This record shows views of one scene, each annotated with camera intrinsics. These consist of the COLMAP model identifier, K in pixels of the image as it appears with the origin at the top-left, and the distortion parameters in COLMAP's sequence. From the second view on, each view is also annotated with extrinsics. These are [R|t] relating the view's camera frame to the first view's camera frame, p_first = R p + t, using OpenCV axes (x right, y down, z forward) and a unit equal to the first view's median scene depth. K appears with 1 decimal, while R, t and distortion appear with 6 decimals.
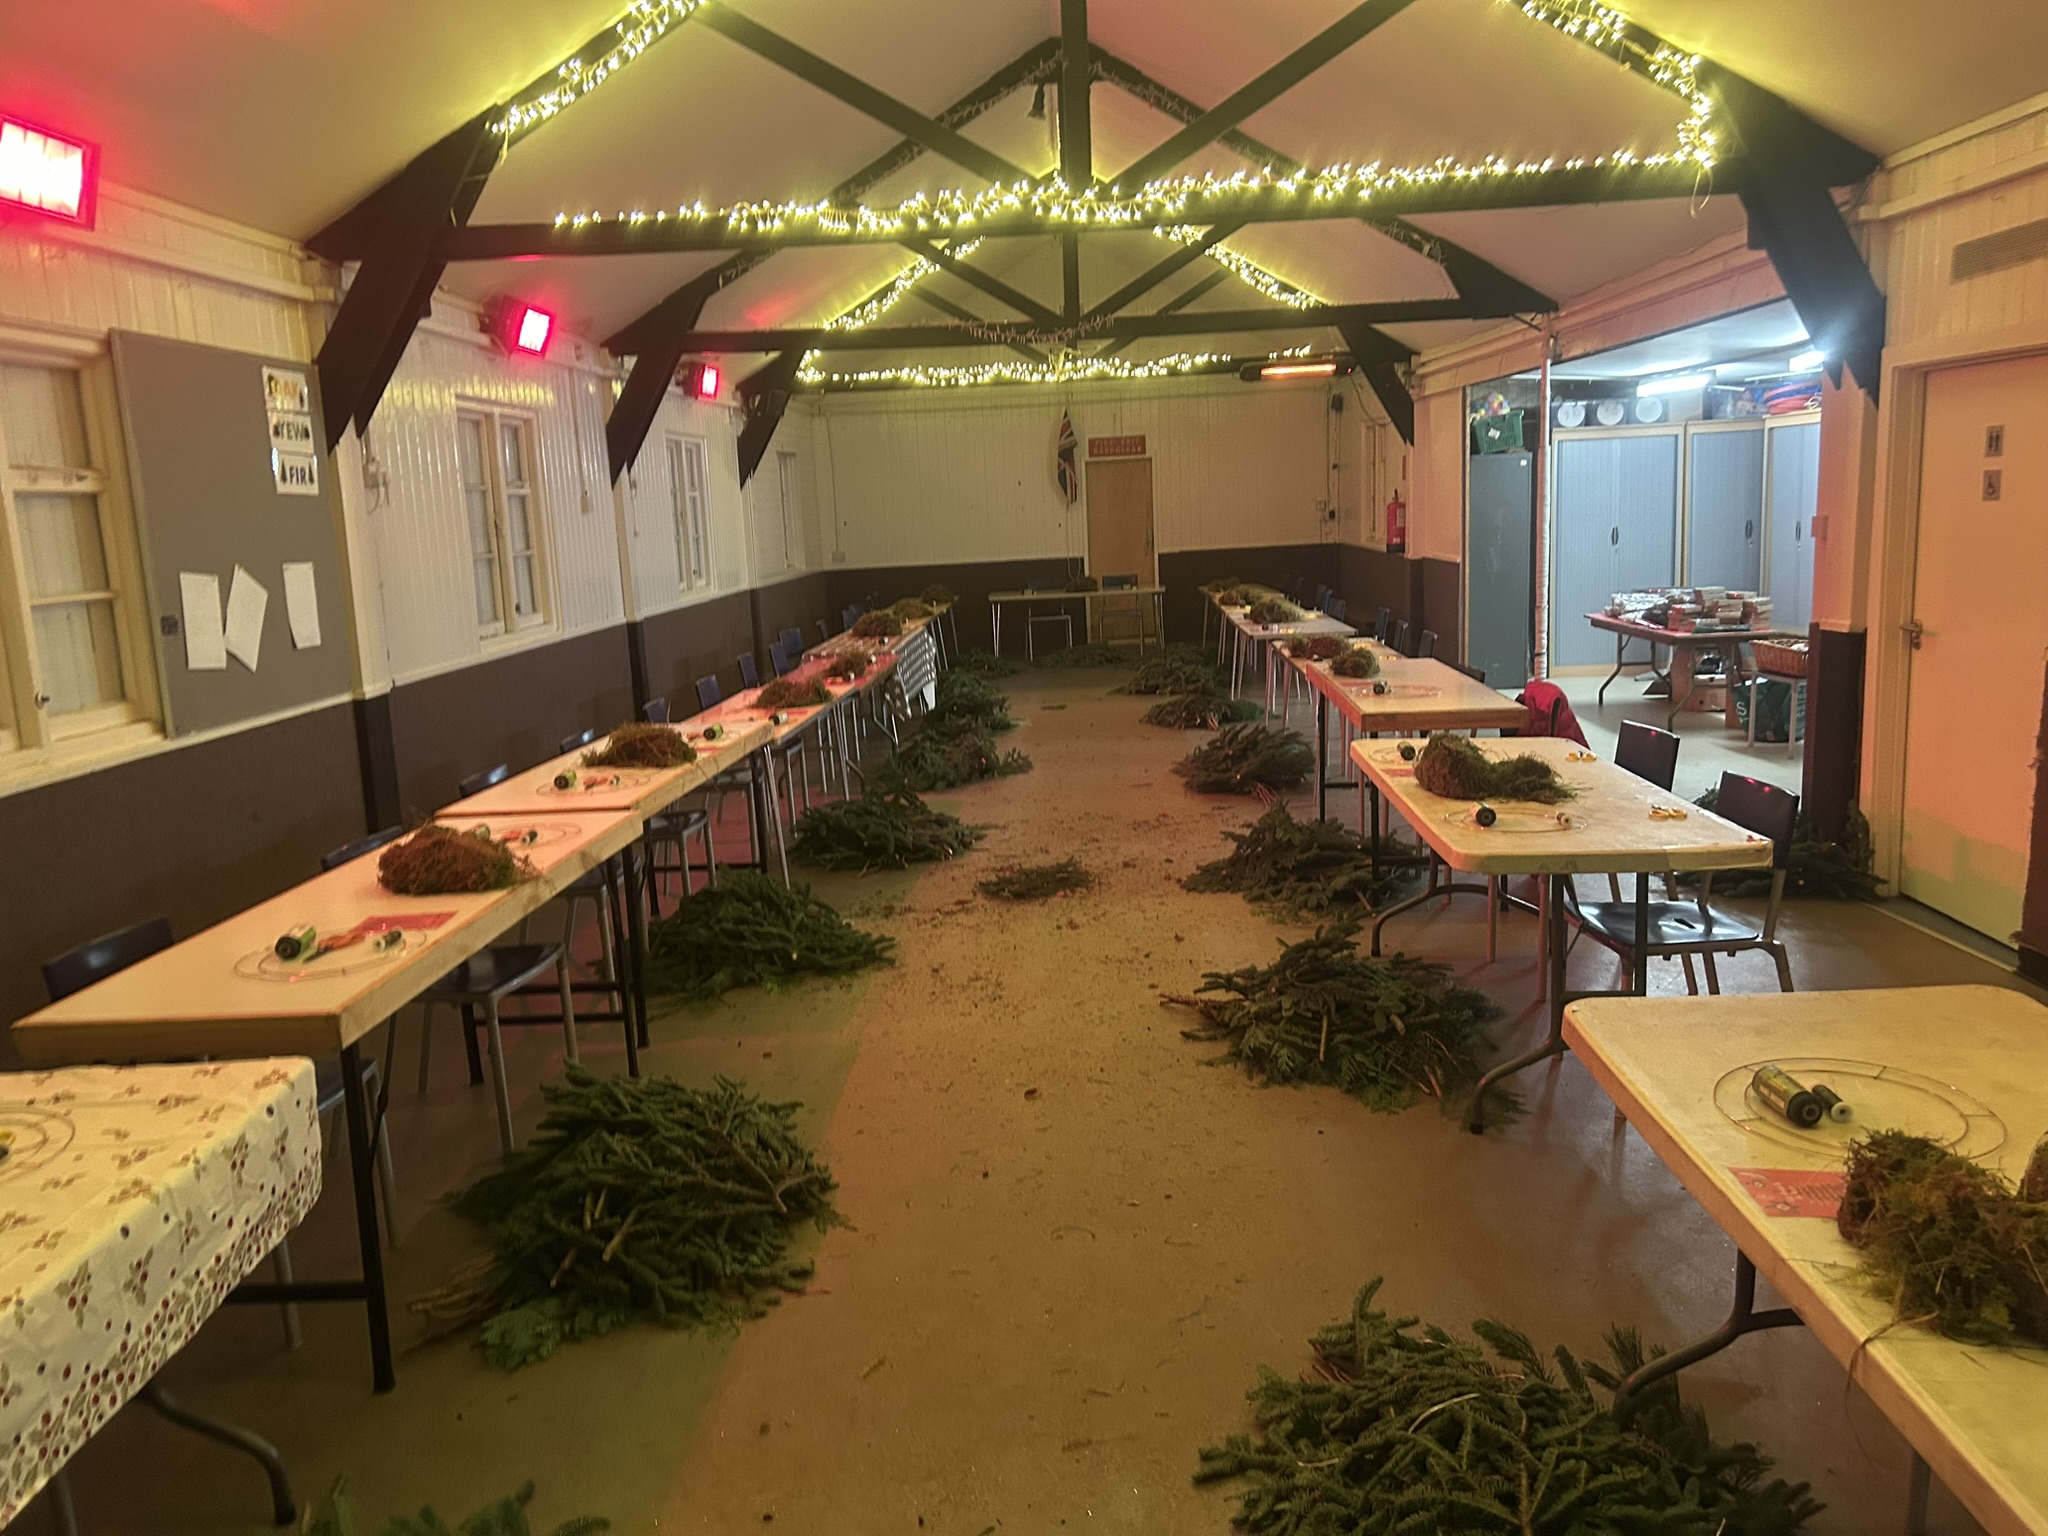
lens RADIAL K [[1515.1, 0, 1024.0], [0, 1515.1, 768.0], [0, 0, 1]] dist [0.080215, -0.110921]
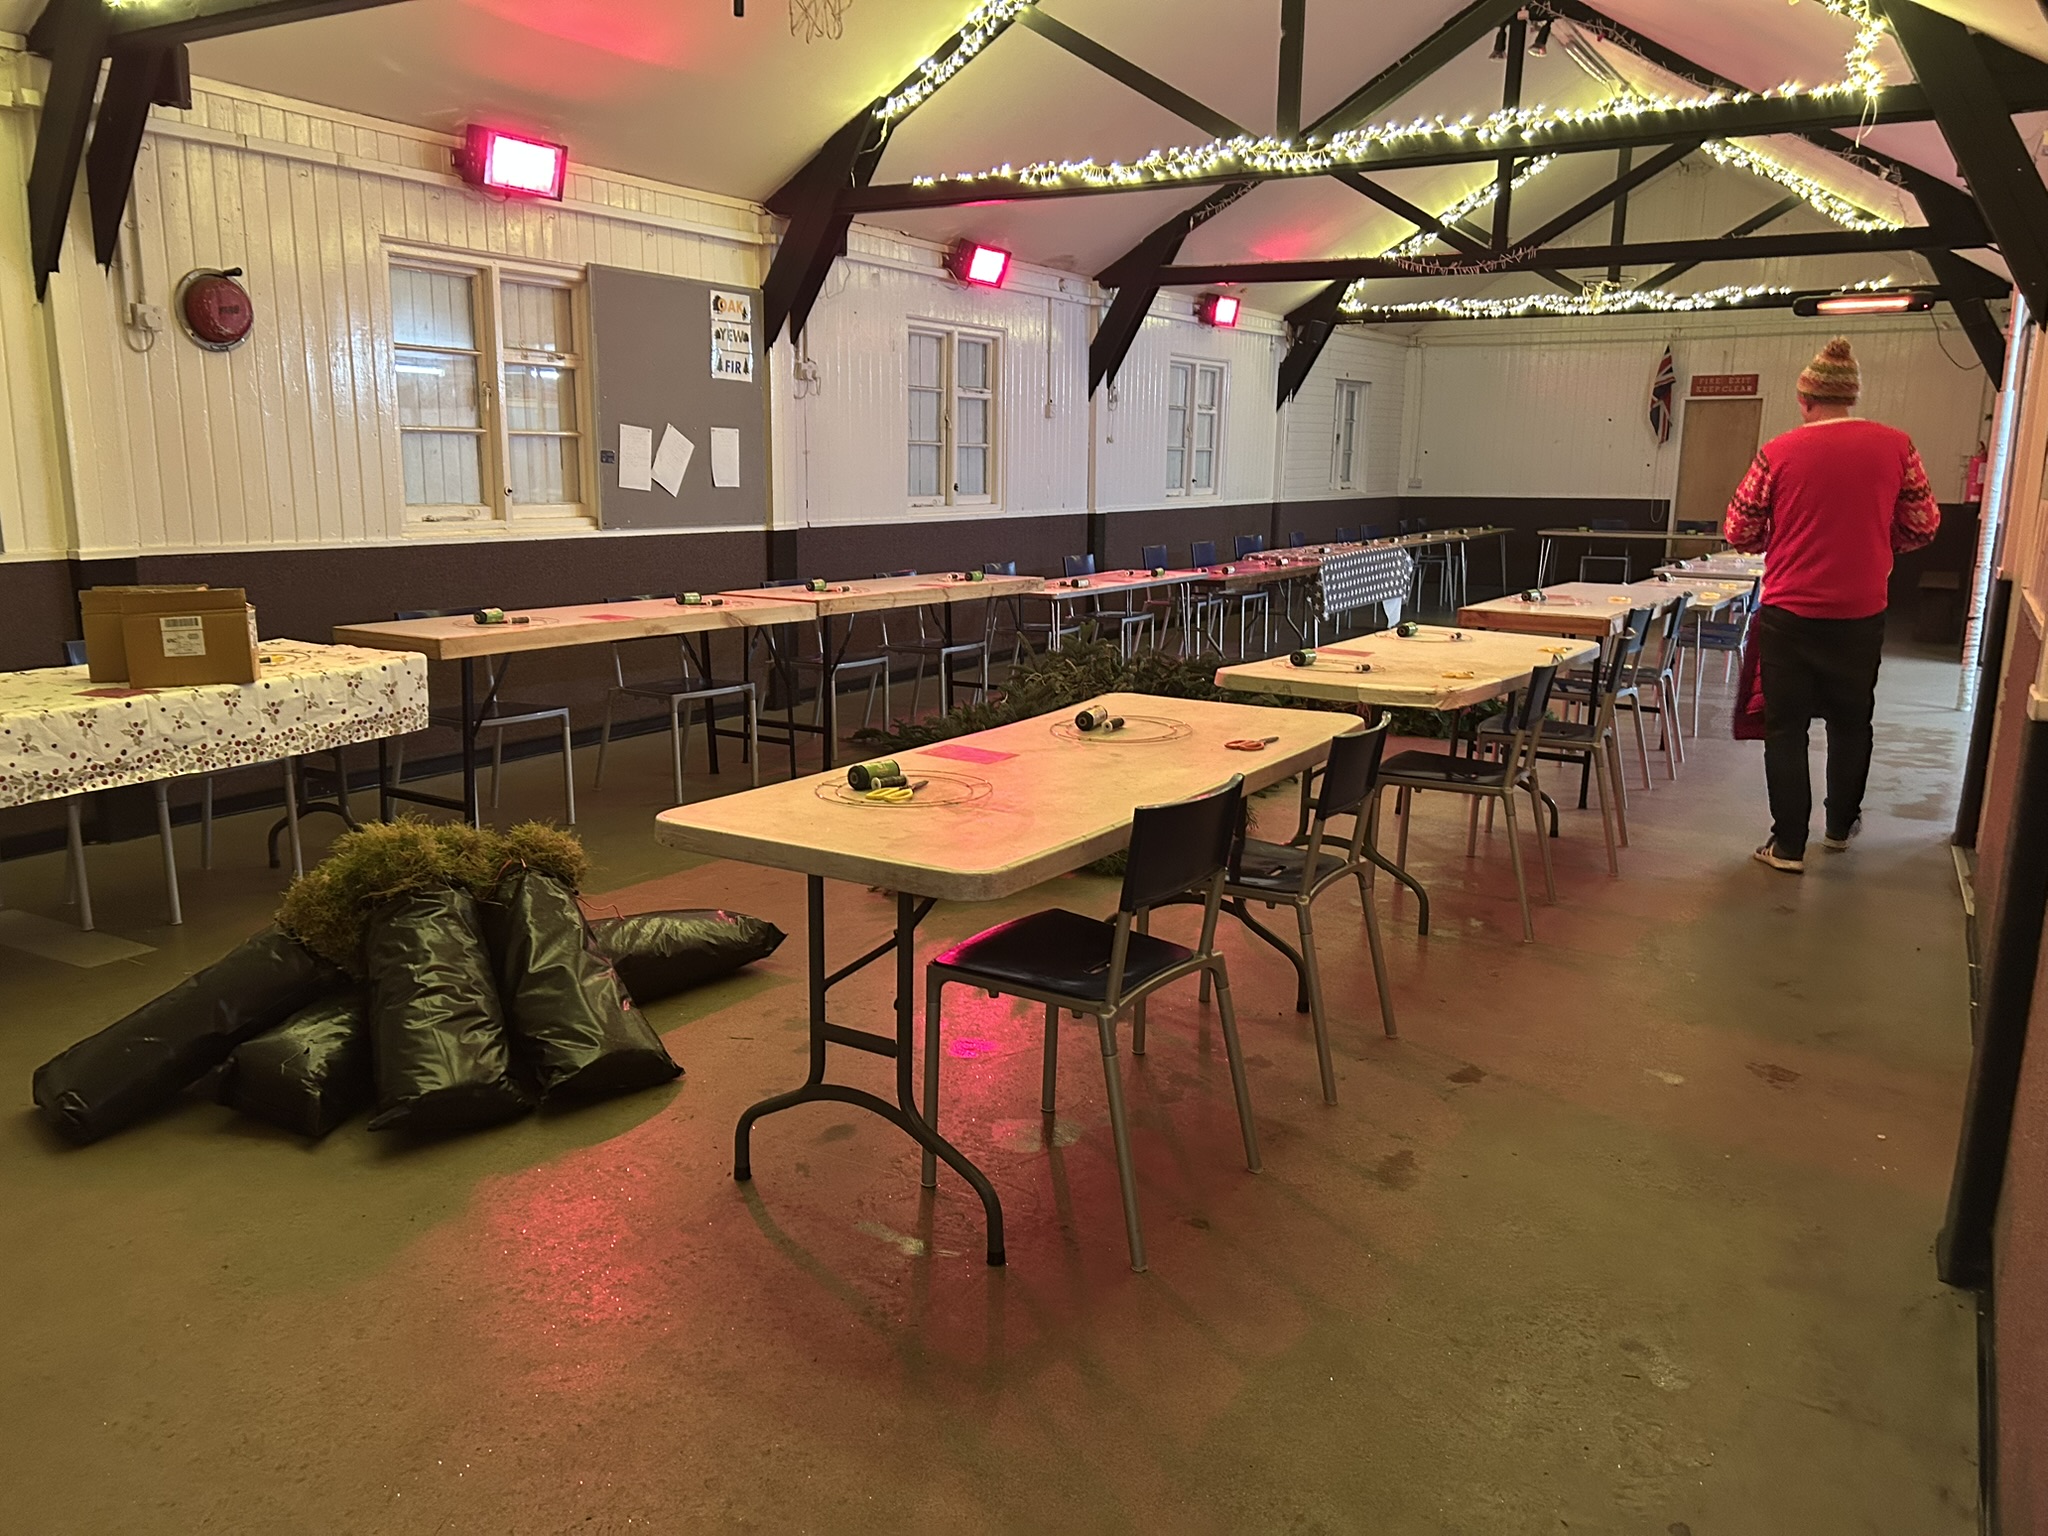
lens RADIAL K [[1513.4, 0, 1024.0], [0, 1513.4, 768.0], [0, 0, 1]] dist [0.060726, -0.069050]
pose [[0.873619, 0.151037, -0.462577, 0.457113], [-0.133093, 0.988528, 0.071407, 0.041435], [0.468055, -0.000817, 0.883699, -0.132840]]
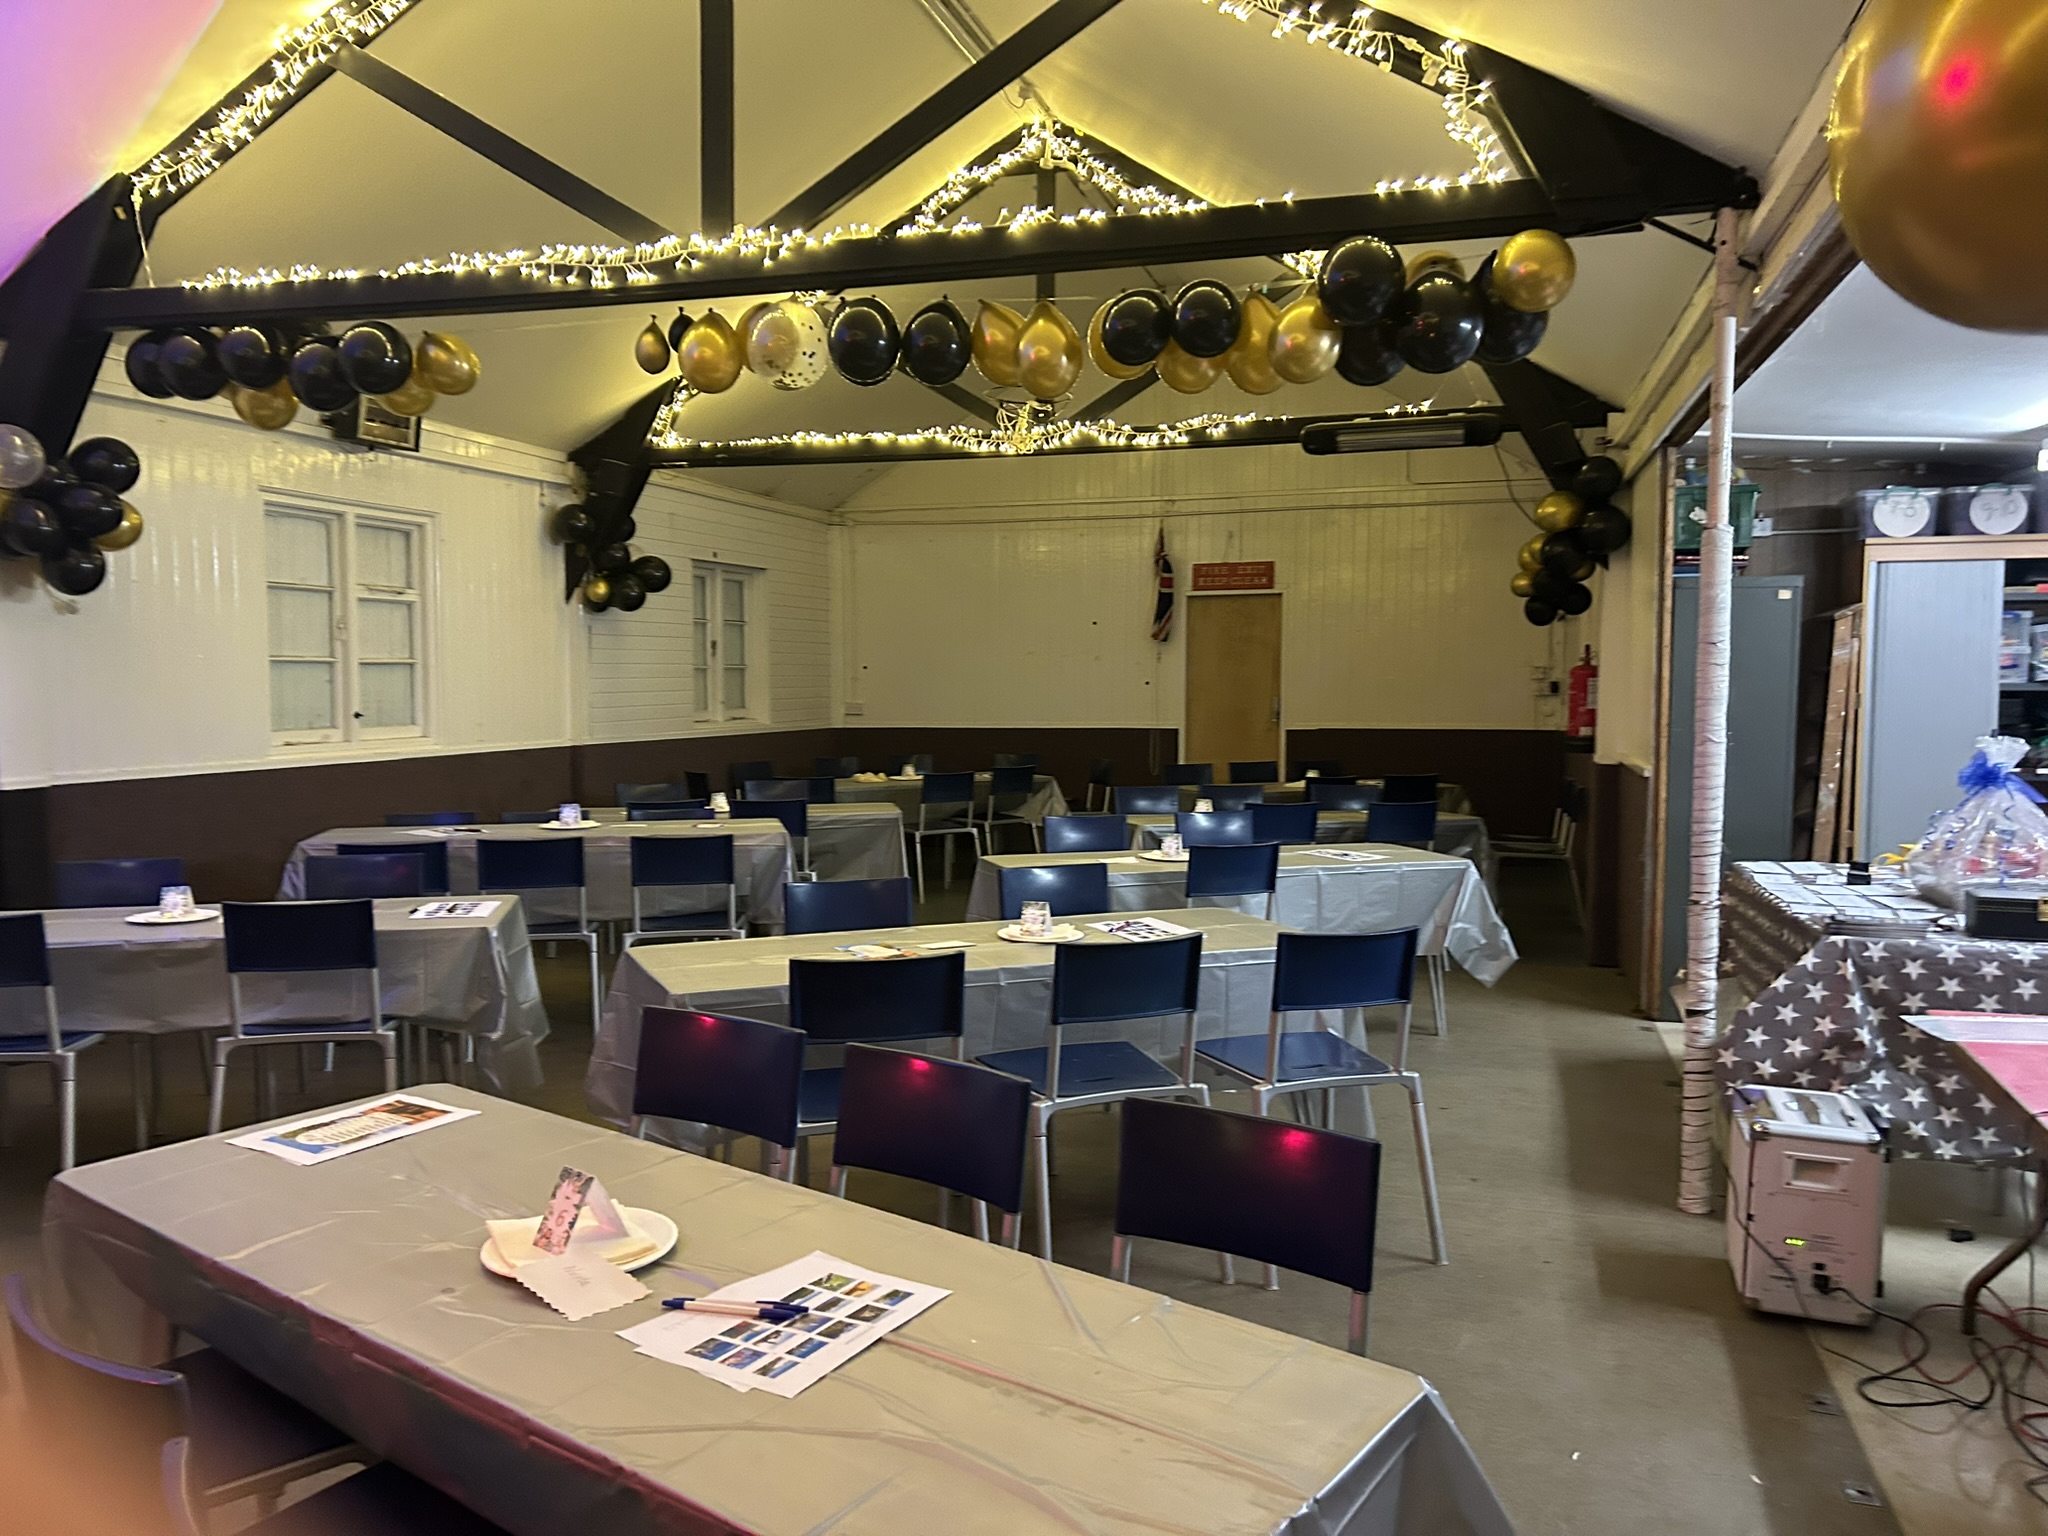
lens RADIAL K [[1522.4, 0, 1024.0], [0, 1522.4, 768.0], [0, 0, 1]] dist [0.072470, 0.000602]
pose [[0.967992, 0.060507, -0.243580, 0.421534], [-0.086302, 0.991569, -0.096656, -0.134448], [0.235678, 0.114584, 0.965053, 0.881558]]
